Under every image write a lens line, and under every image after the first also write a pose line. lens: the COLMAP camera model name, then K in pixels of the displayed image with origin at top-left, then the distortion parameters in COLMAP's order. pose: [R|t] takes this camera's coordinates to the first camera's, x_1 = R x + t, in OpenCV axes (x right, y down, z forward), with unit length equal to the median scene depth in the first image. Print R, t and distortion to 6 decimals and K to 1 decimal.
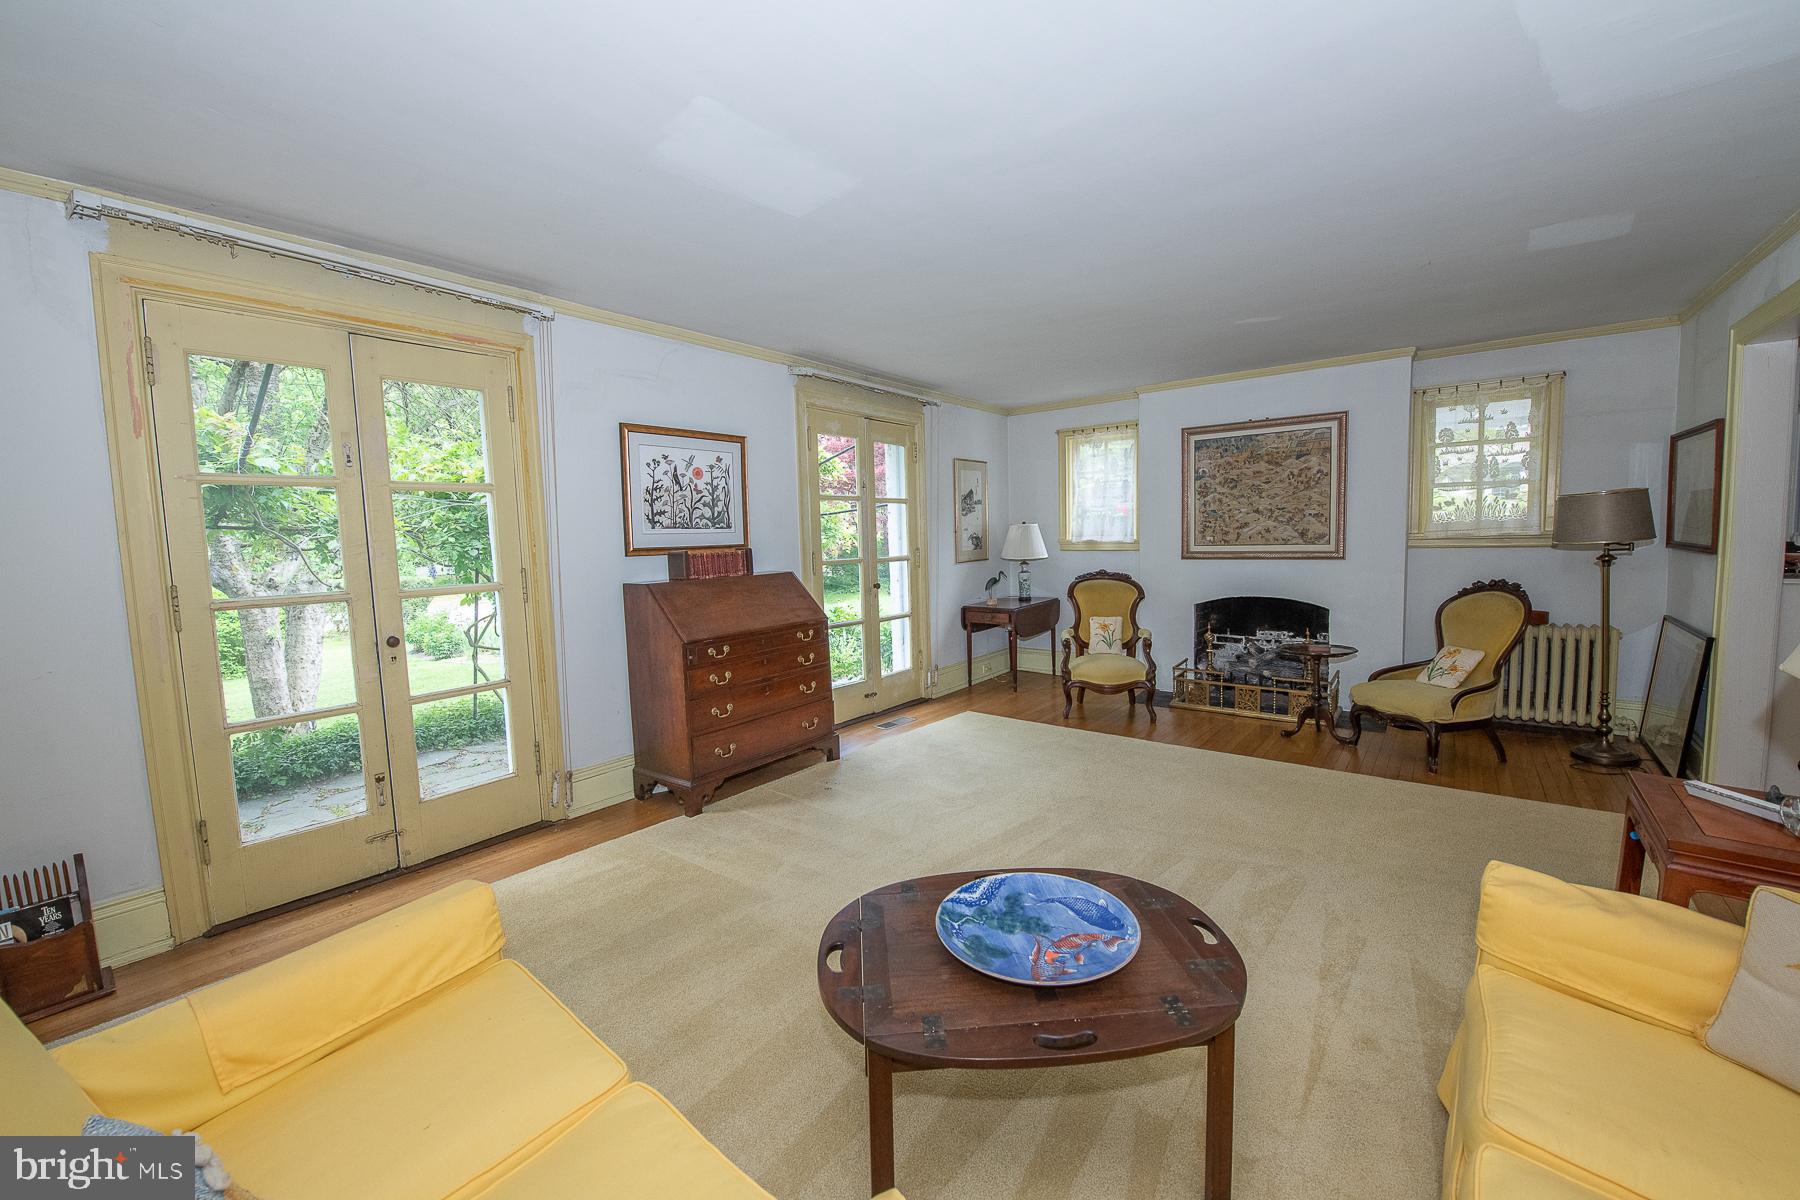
lens RADIAL K [[714.5, 0, 908.9], [0, 714.5, 592.1], [0, 0, 1]] dist [-0.012050, -0.004120]
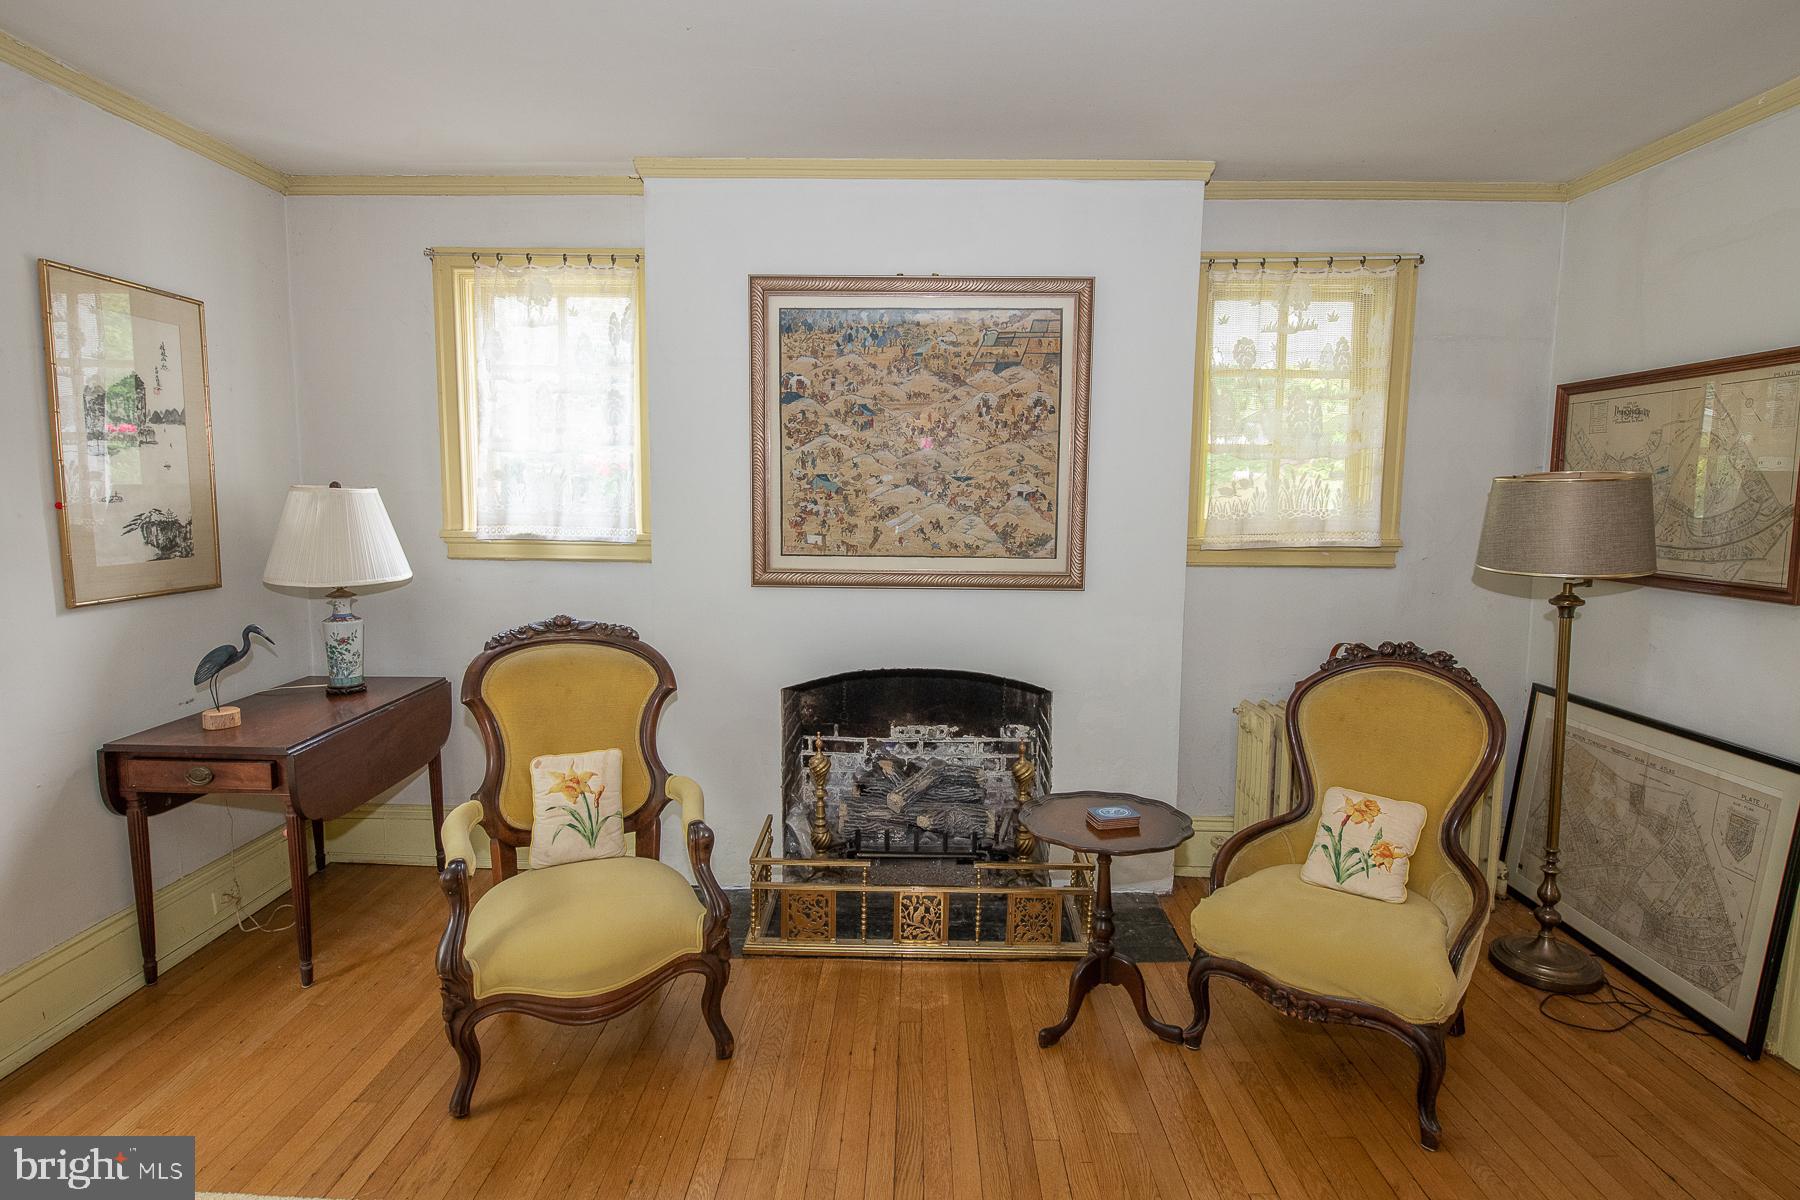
lens RADIAL K [[863.4, 0, 902.5], [0, 863.4, 590.2], [0, 0, 1]] dist [-0.007238, 0.000099]
pose [[0.794799, -0.030161, 0.606122, 0.141657], [0.018526, 0.999505, 0.025442, -0.056132], [-0.606589, -0.008992, 0.794965, 0.541747]]
